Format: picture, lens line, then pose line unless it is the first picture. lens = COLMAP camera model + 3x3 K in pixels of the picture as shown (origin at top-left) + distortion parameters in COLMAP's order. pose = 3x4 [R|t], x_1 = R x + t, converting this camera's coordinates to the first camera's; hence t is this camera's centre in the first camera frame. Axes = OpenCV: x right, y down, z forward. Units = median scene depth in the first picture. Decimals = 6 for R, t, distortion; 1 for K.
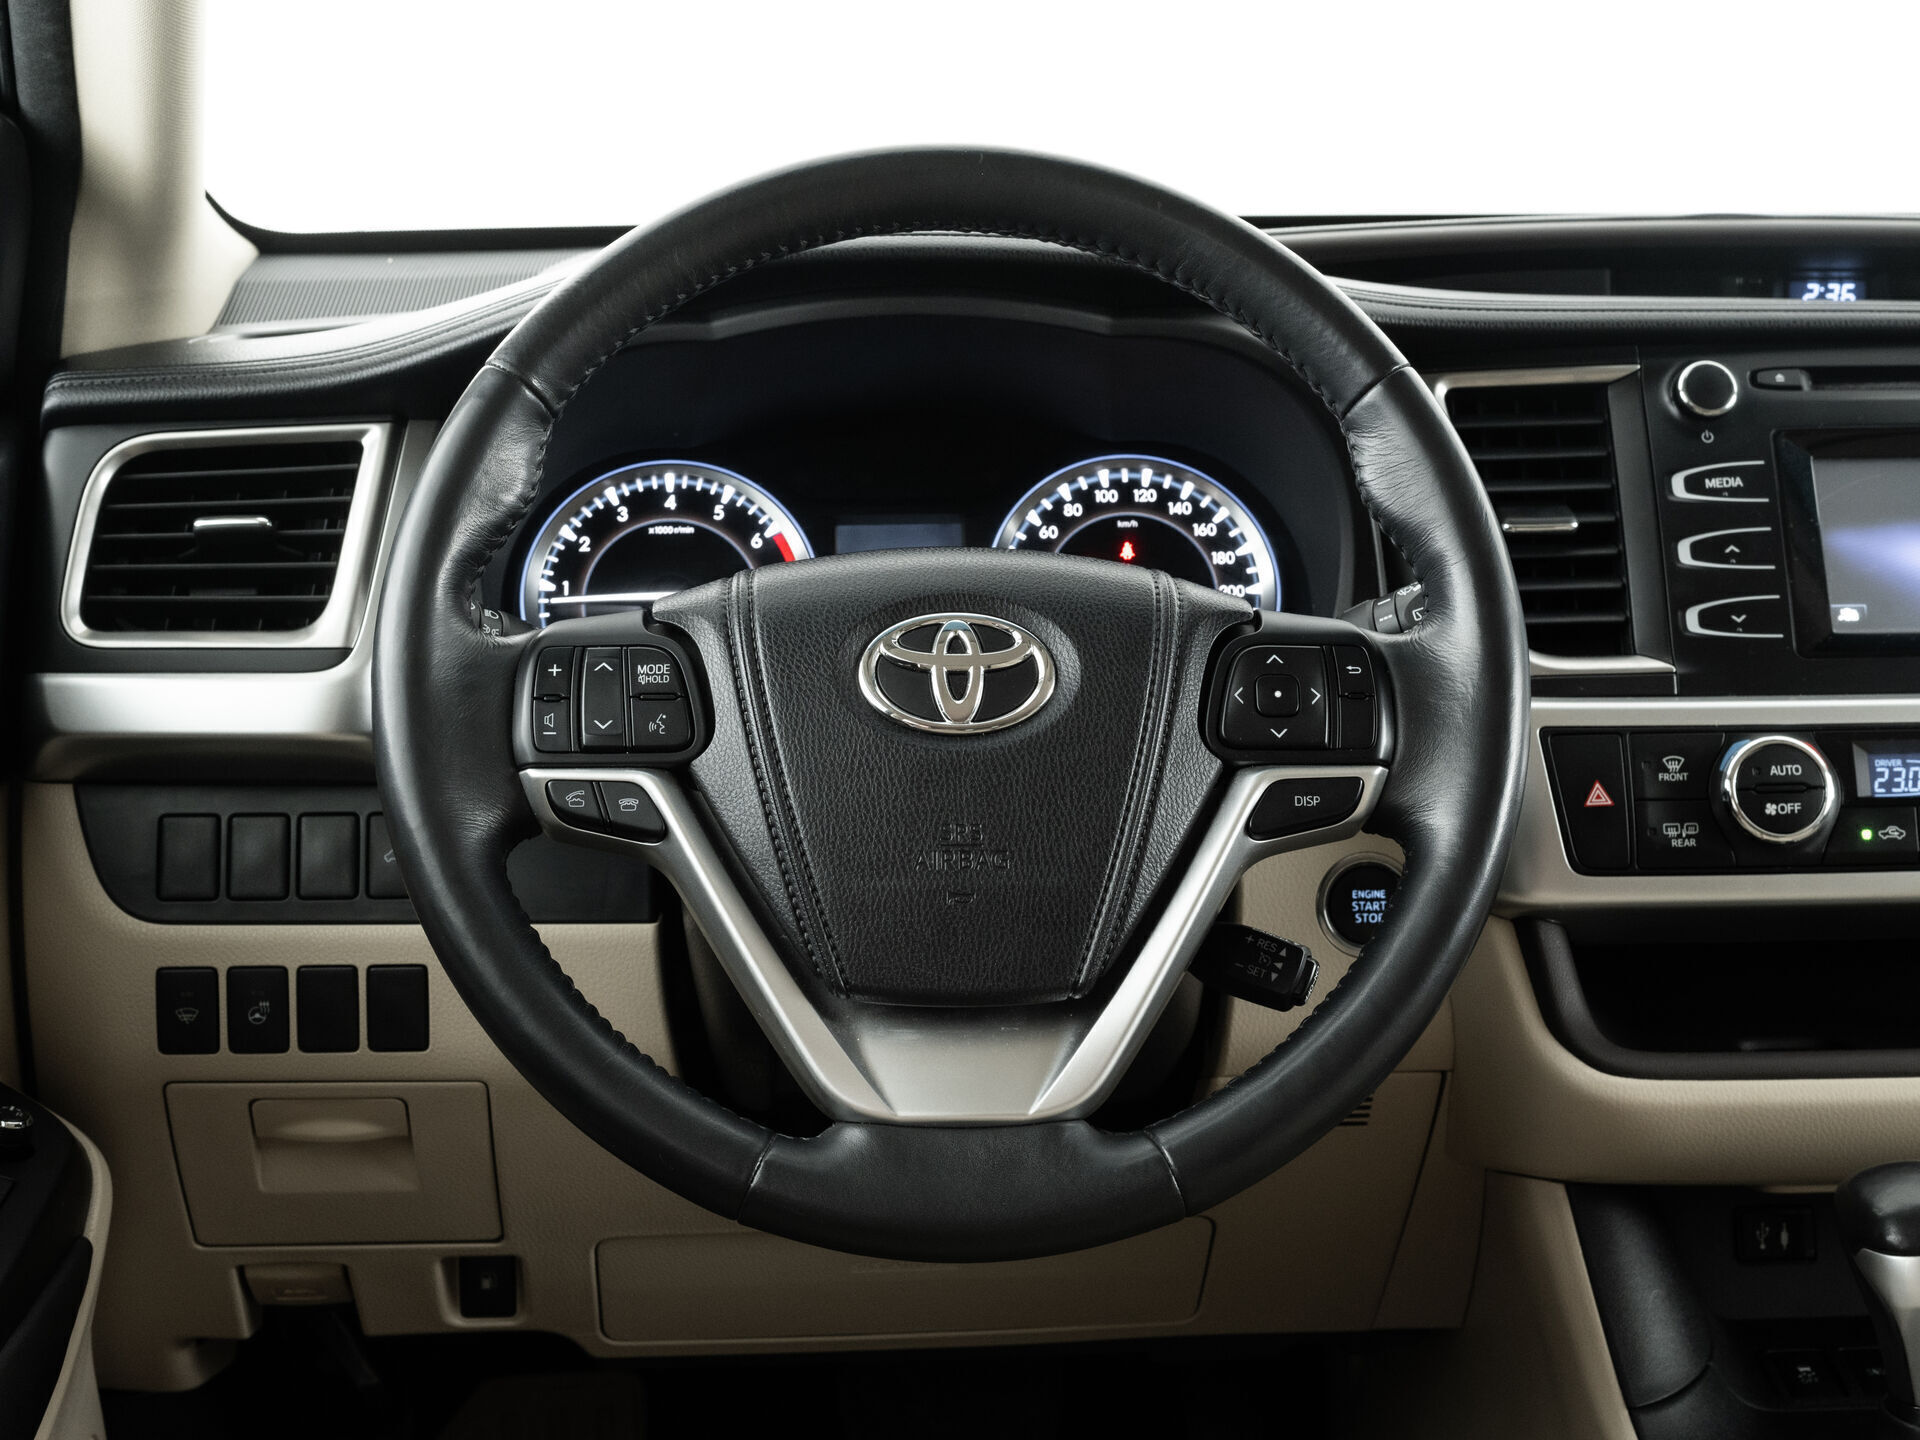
lens RADIAL K [[3231.9, 0, 971.5], [0, 3231.9, 702.2], [0, 0, 1]] dist [-0.000925, 0.000000]
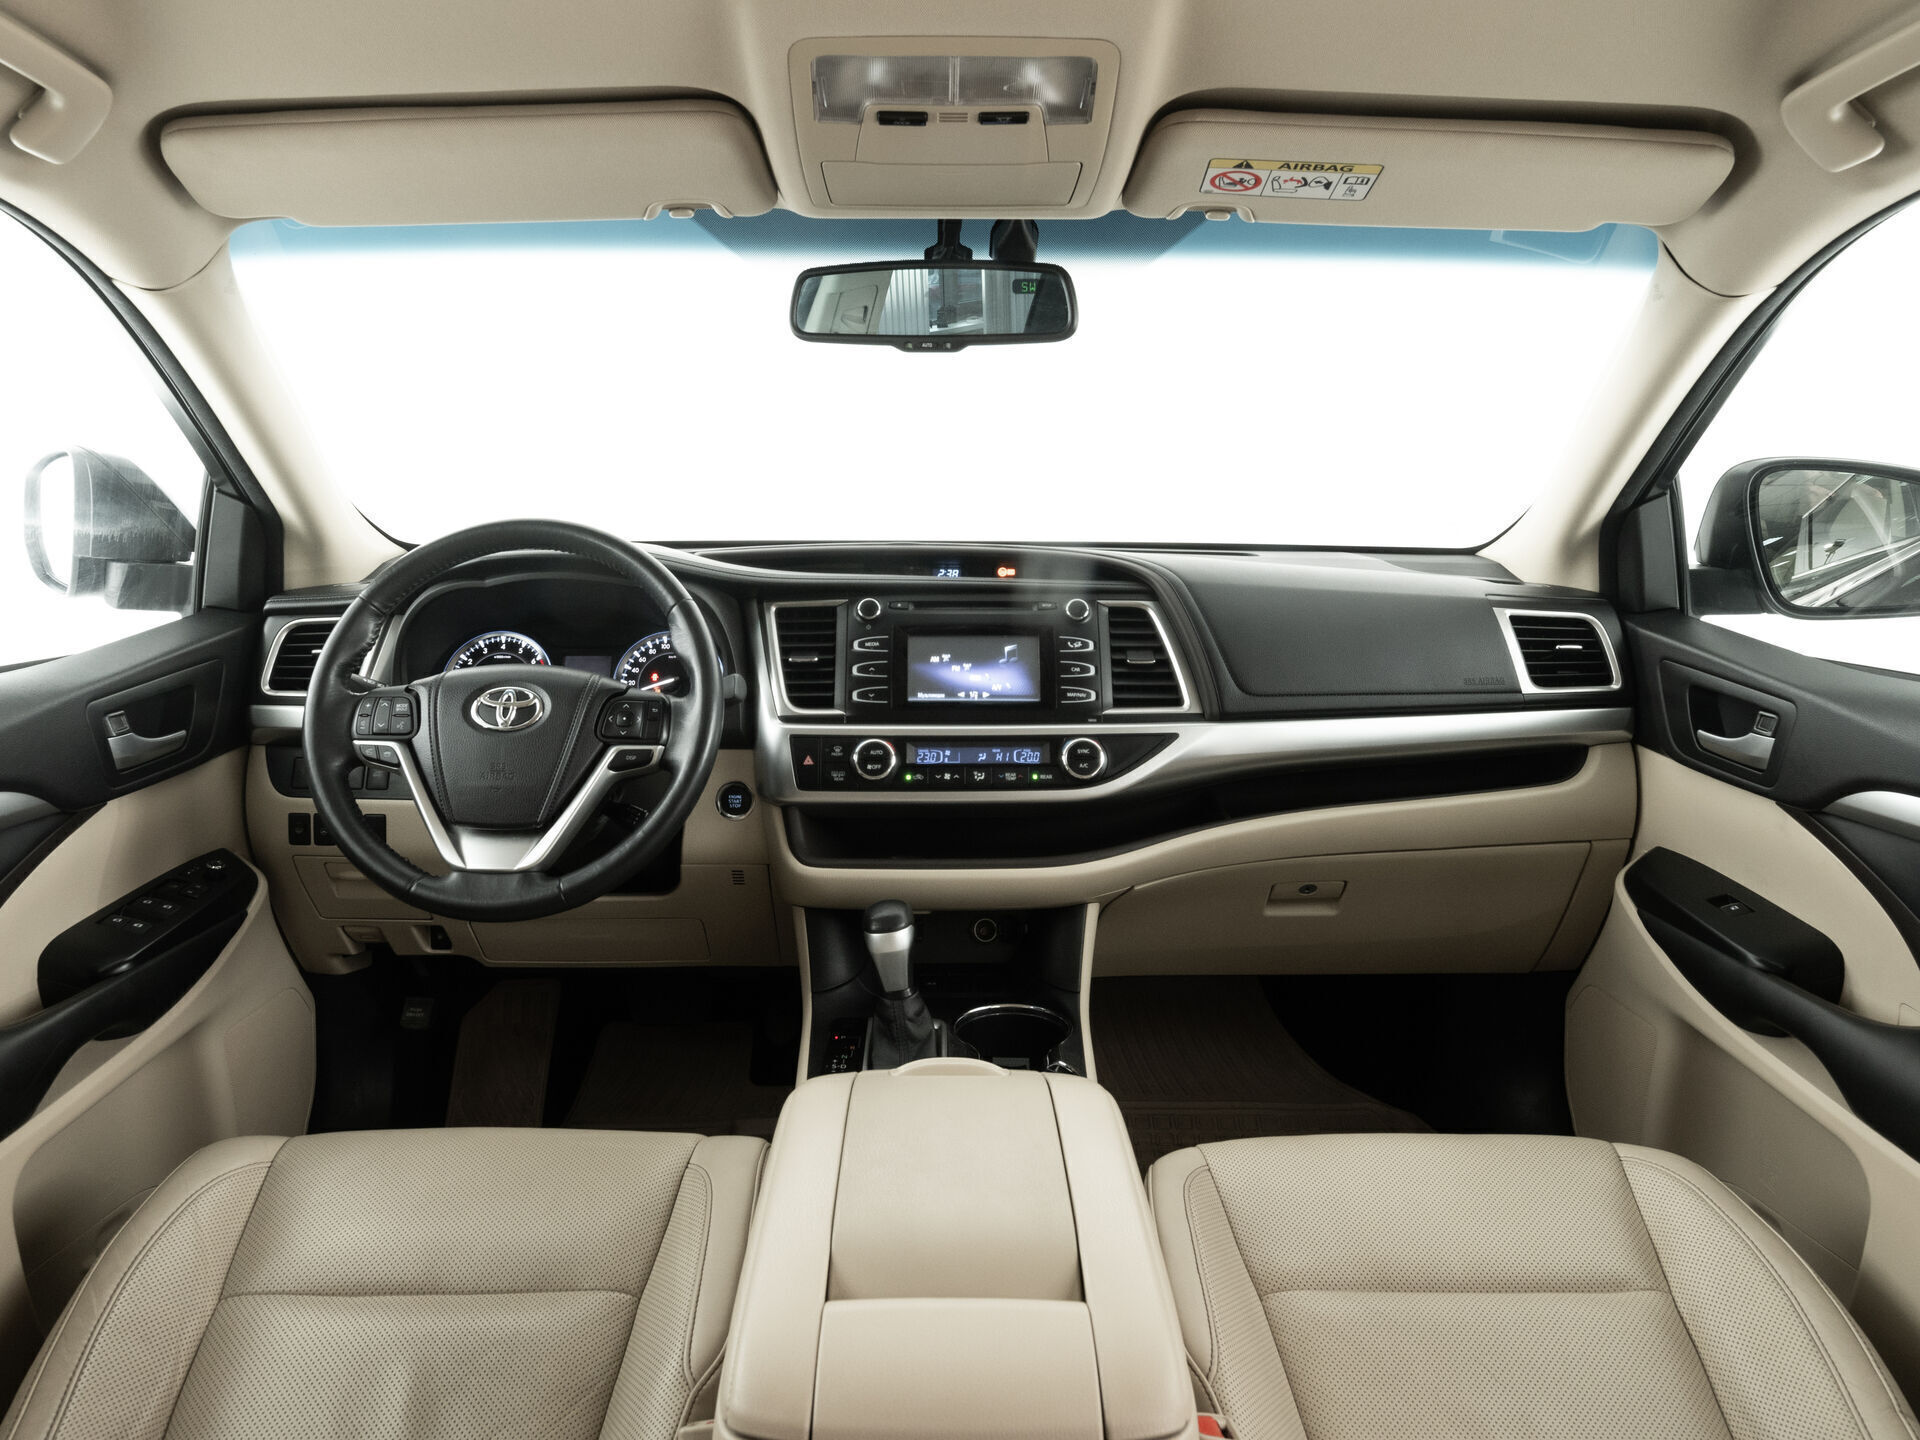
lens RADIAL K [[1350.8, 0, 943.9], [0, 1350.8, 676.2], [0, 0, 1]] dist [-0.025198, 0.009163]
pose [[0.997756, 0.015223, -0.065202, 0.373433], [-0.018076, 0.998894, -0.043401, 0.005543], [0.064469, 0.044483, 0.996928, -0.104264]]
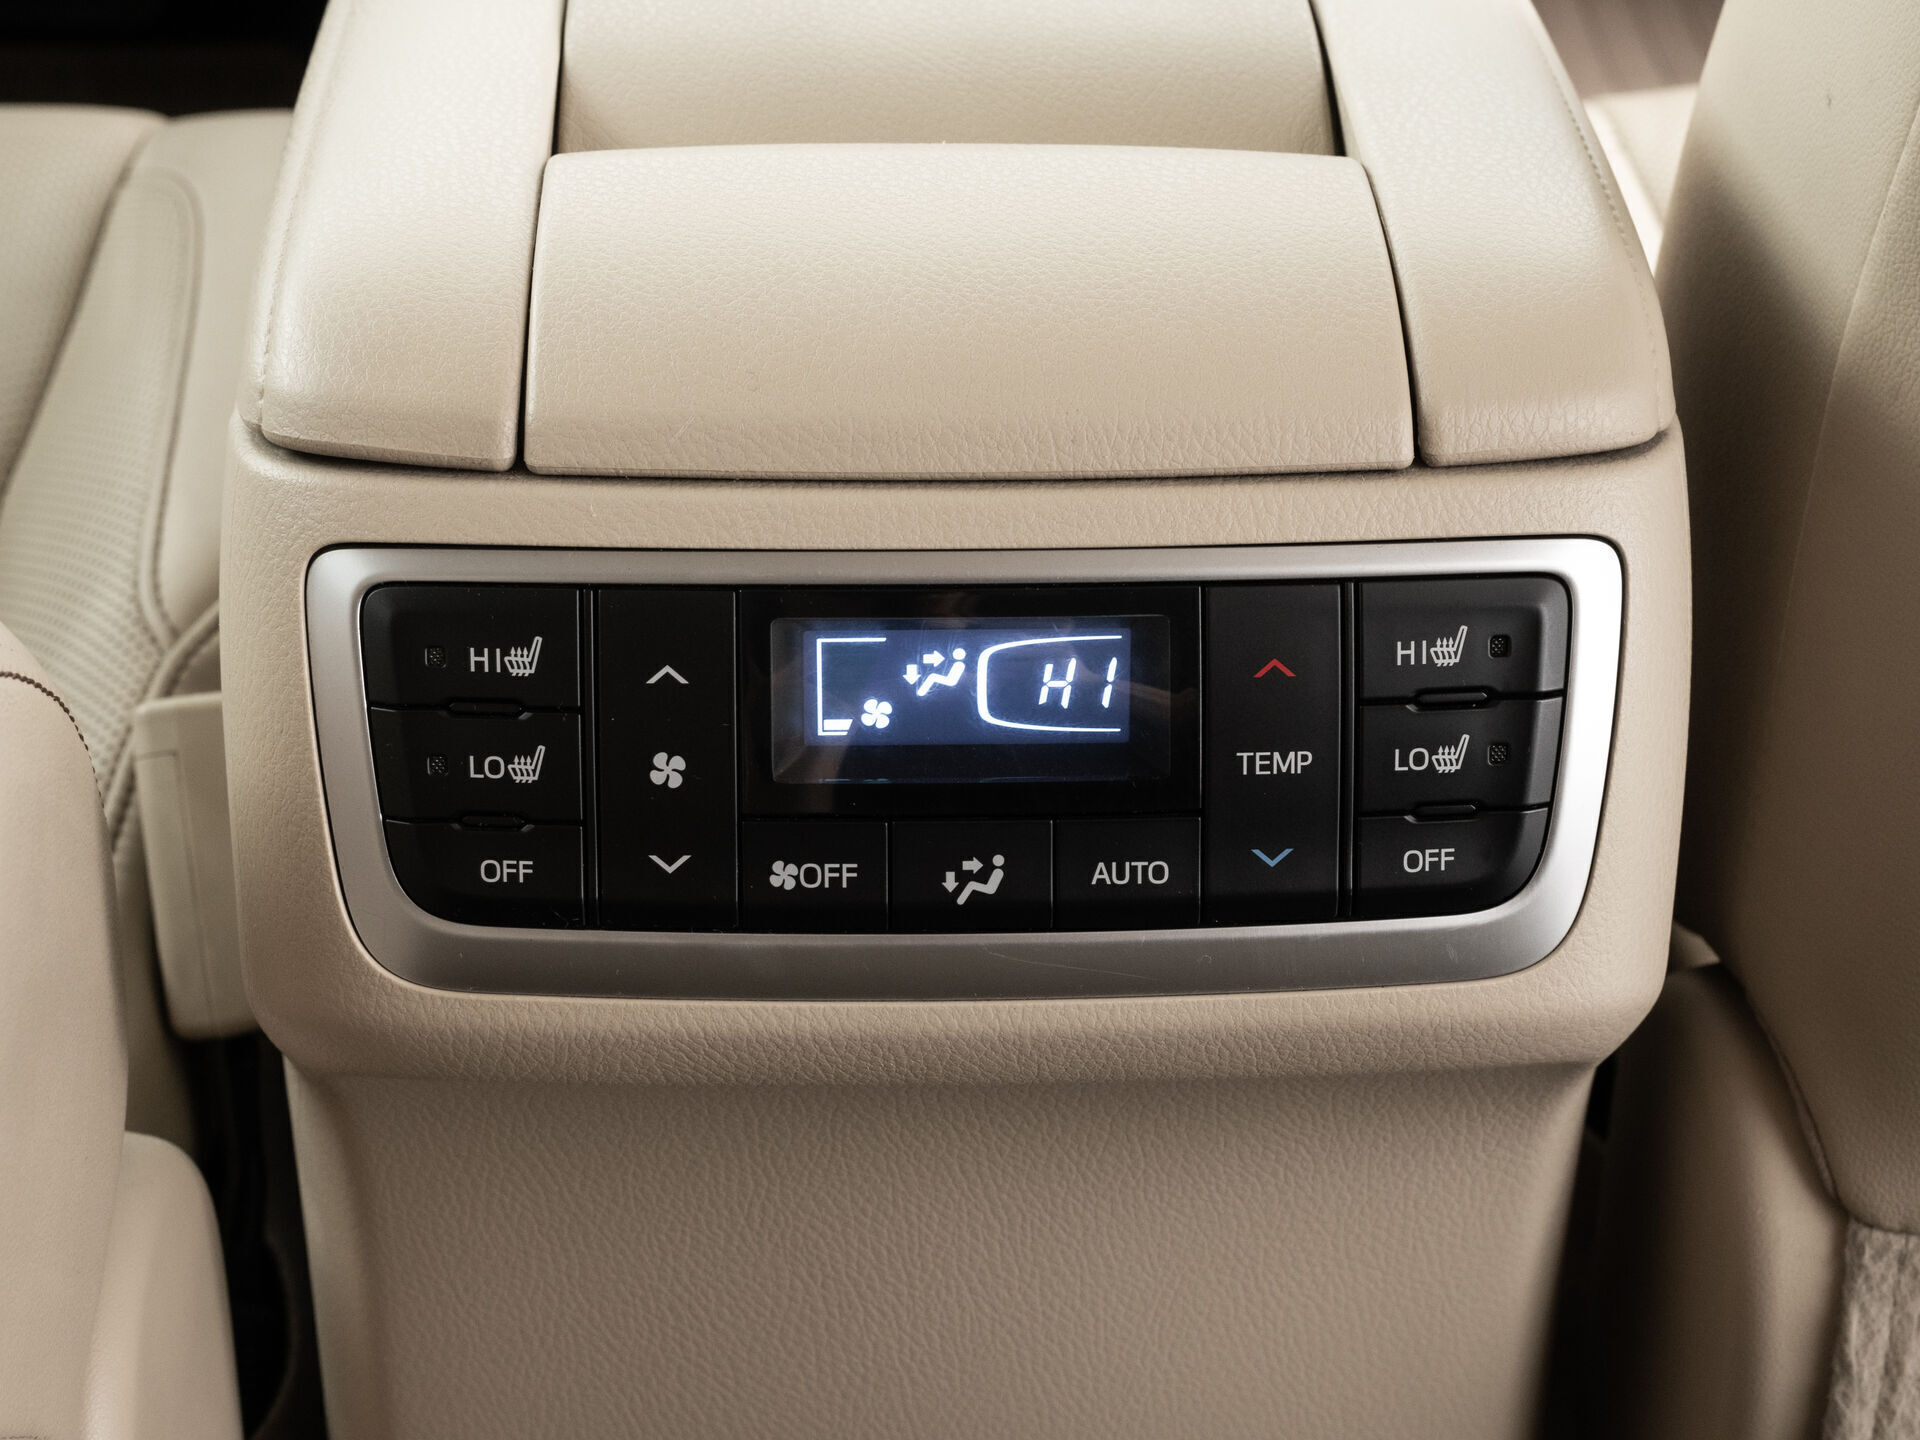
lens RADIAL K [[3231.9, 0, 960.6], [0, 3231.9, 721.6], [0, 0, 1]] dist [-0.000925, 0.000000]
pose [[0.999459, 0.032843, -0.001632, 0.350328], [-0.030881, 0.954486, 0.296652, 0.185448], [0.011301, -0.296441, 0.954984, 0.023666]]
